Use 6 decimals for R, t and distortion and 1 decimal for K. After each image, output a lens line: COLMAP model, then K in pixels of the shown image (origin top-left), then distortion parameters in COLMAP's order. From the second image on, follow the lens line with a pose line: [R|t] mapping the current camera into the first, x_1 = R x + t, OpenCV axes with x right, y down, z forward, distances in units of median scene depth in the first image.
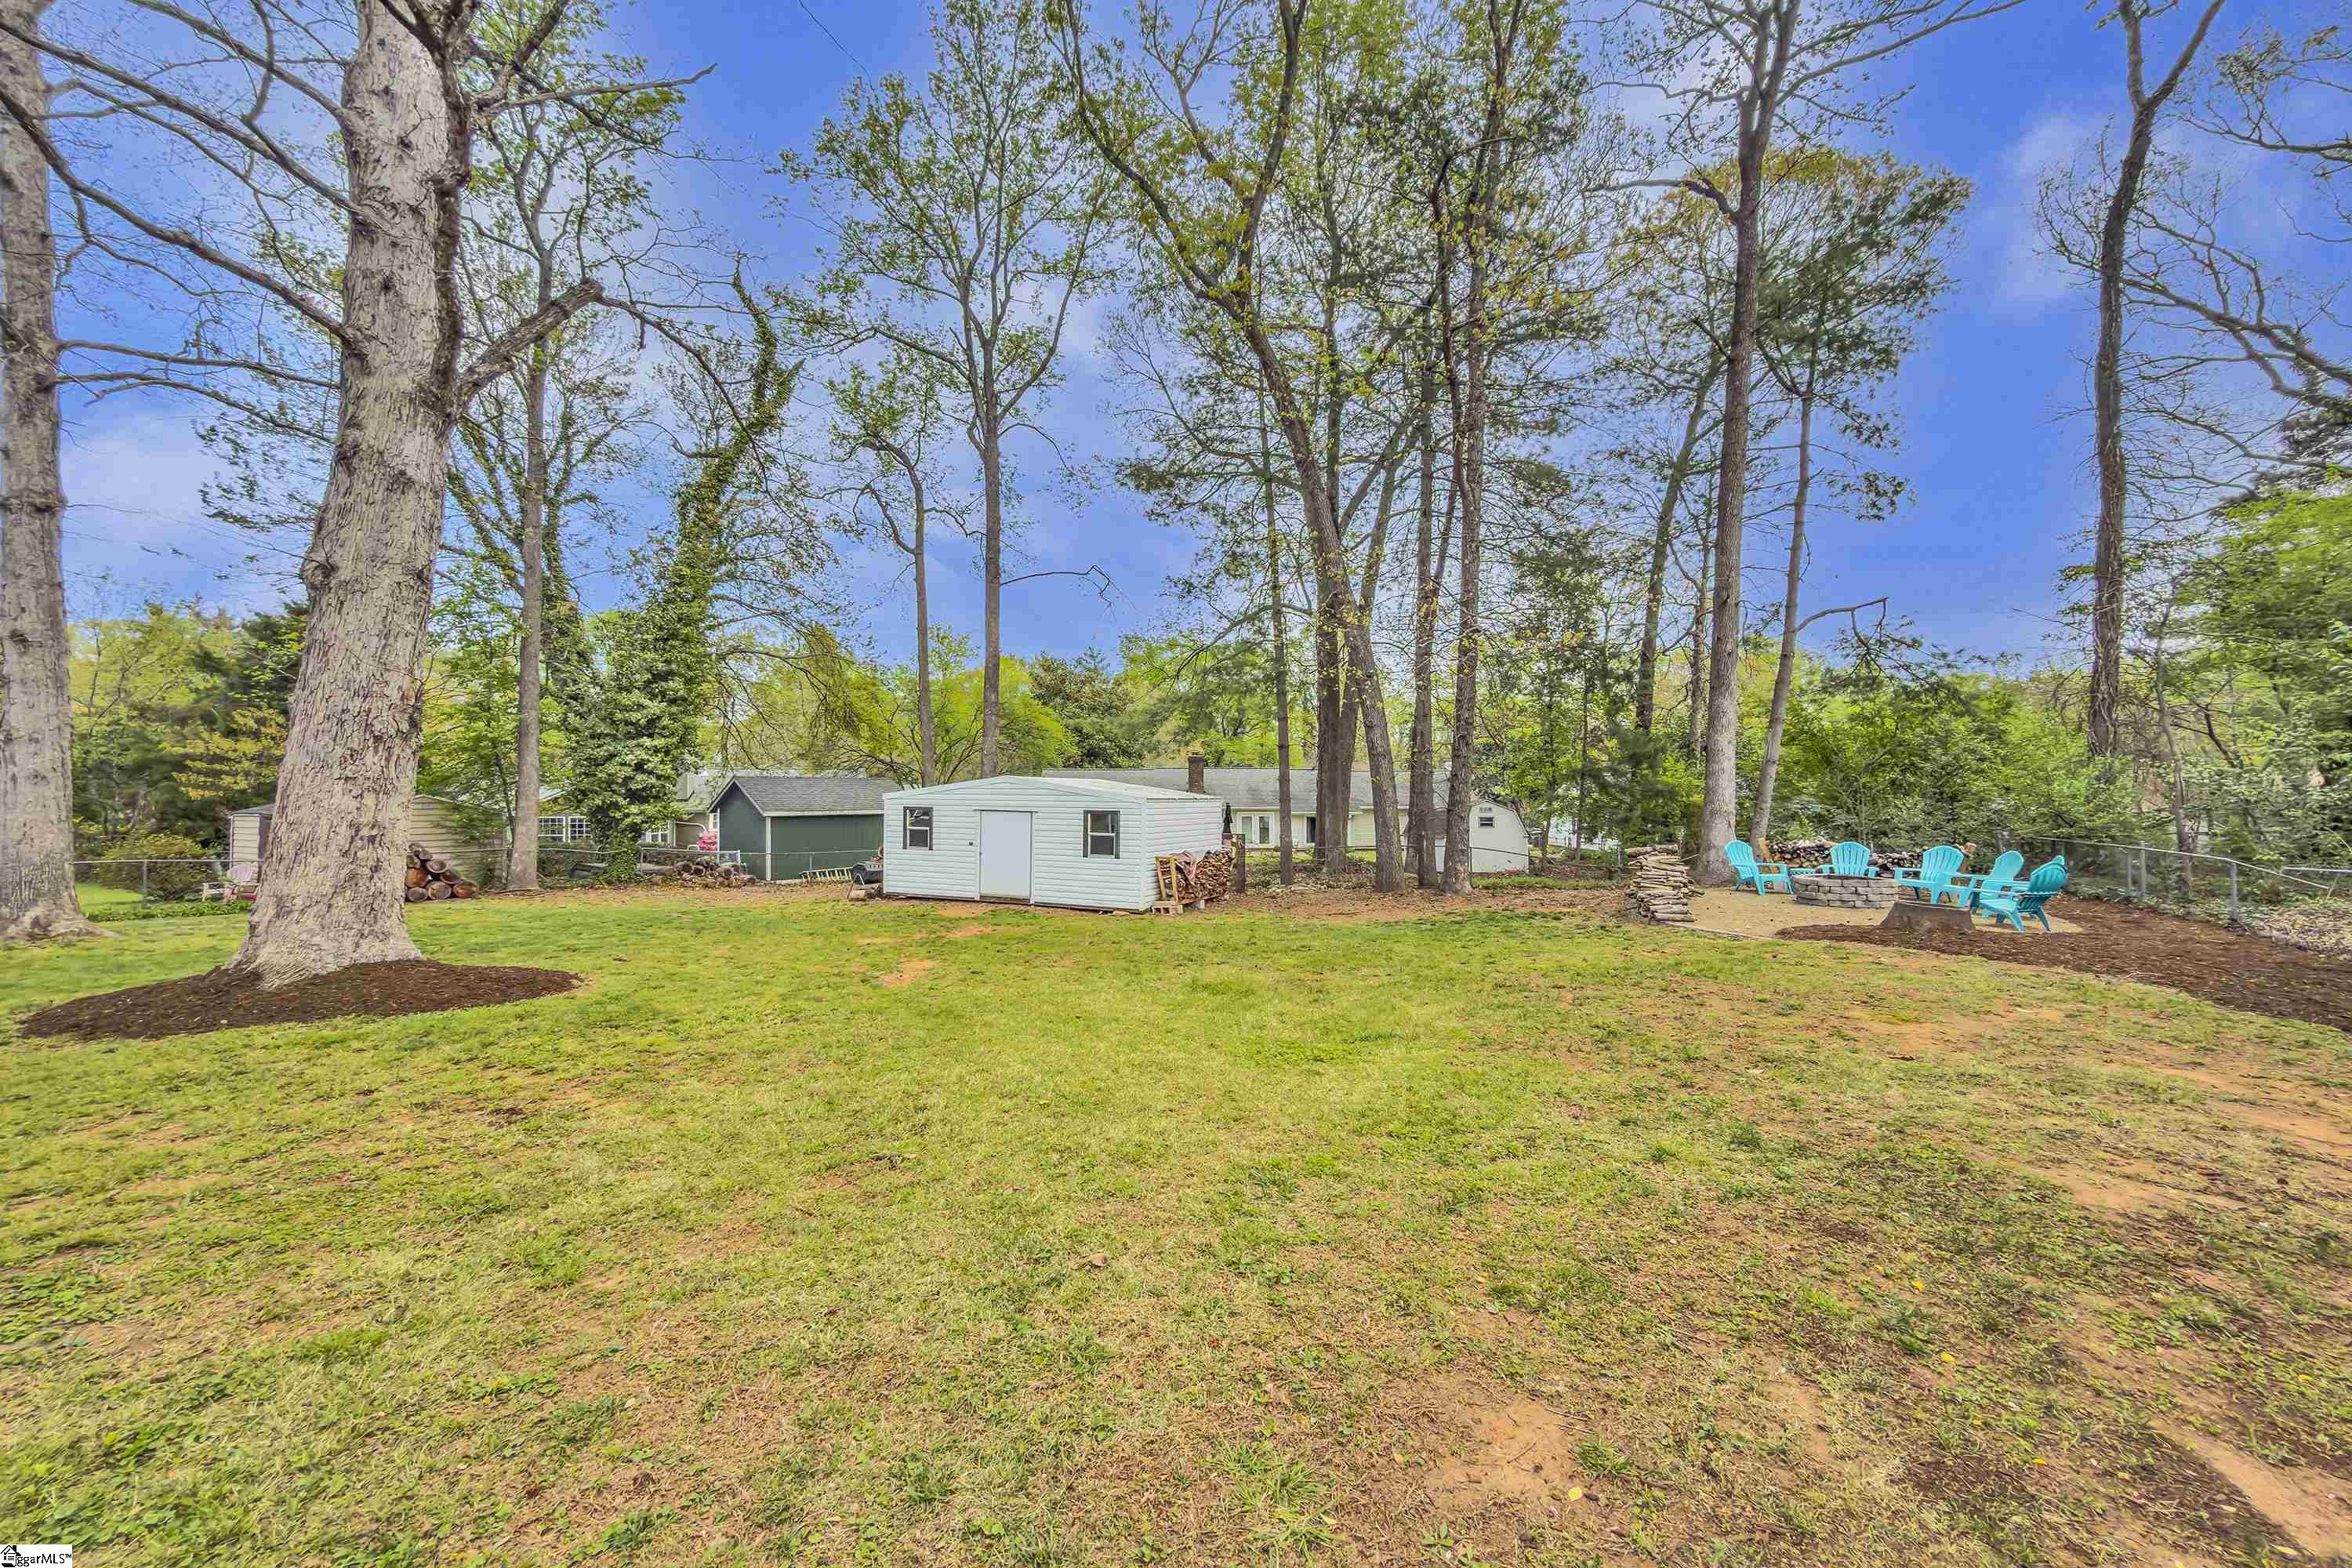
lens RADIAL K [[951.0, 0, 1181.4], [0, 951.0, 796.6], [0, 0, 1]] dist [-0.000689, -0.000682]
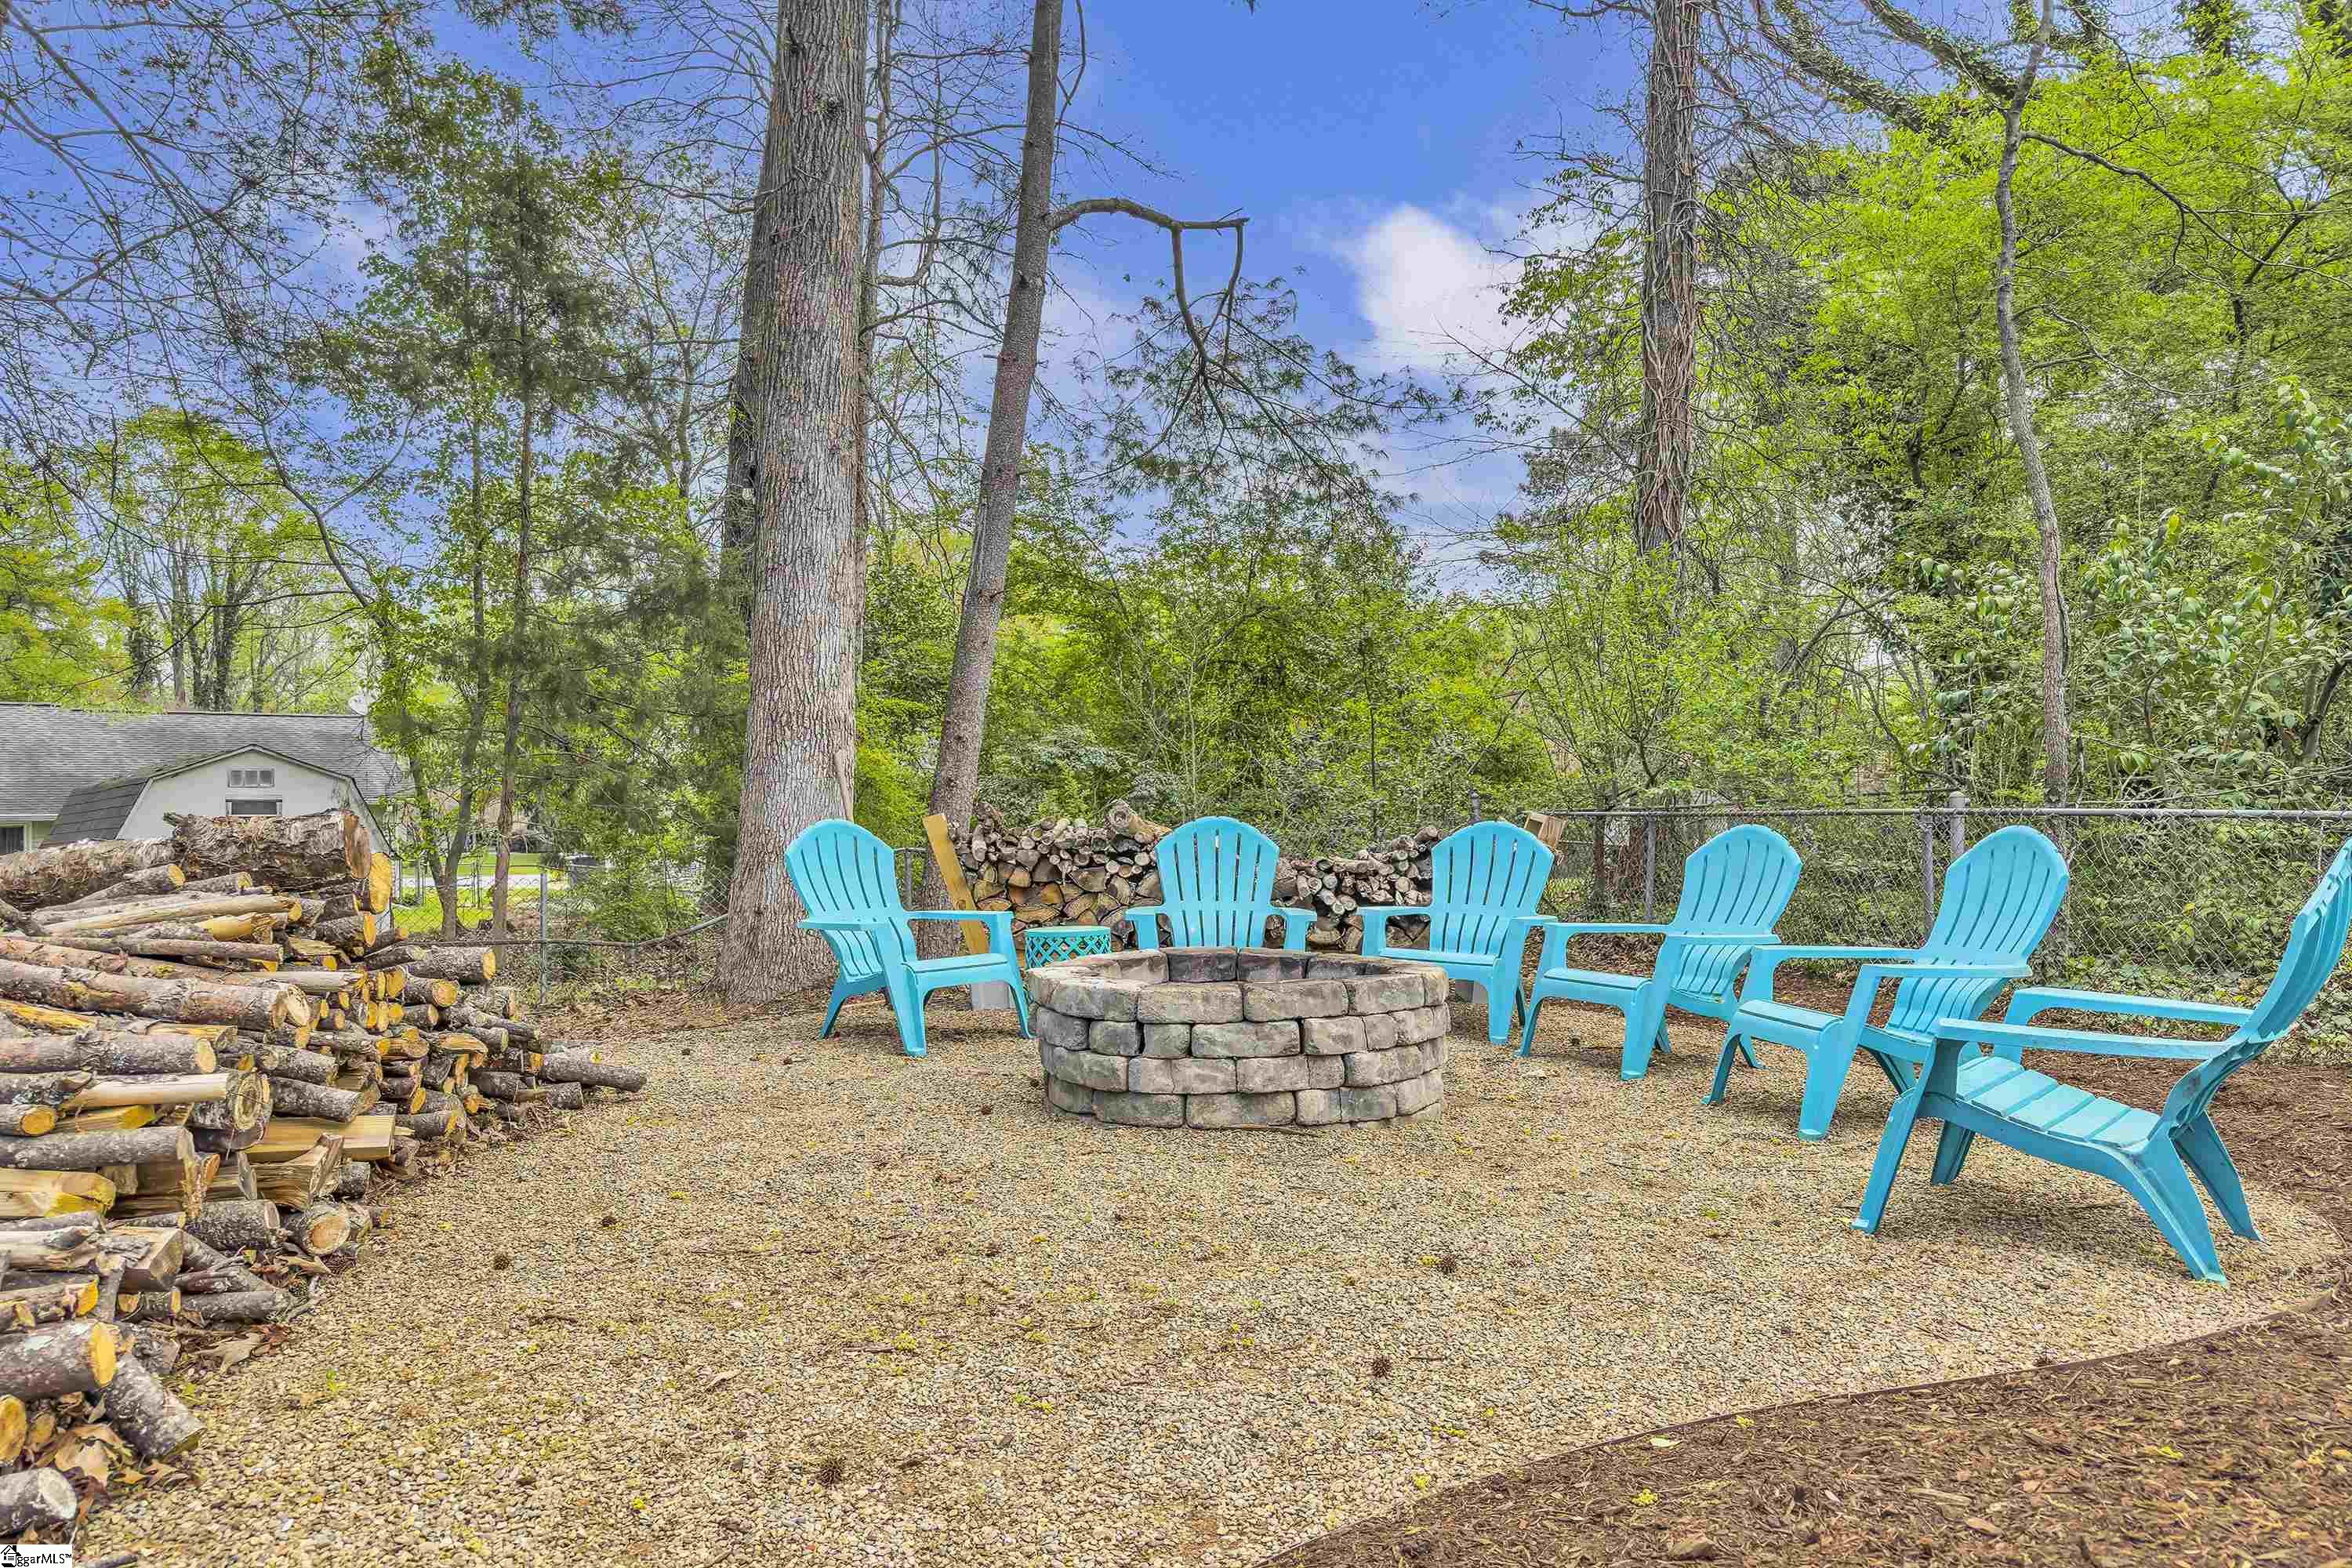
lens RADIAL K [[1670.6, 0, 1176.0], [0, 1670.6, 784.0], [0, 0, 1]] dist [0.000154, 0.000047]
pose [[0.798900, 0.004534, 0.601447, 0.273963], [0.003777, 0.999914, -0.012556, 0.029216], [-0.601452, 0.012303, 0.798814, 0.420024]]
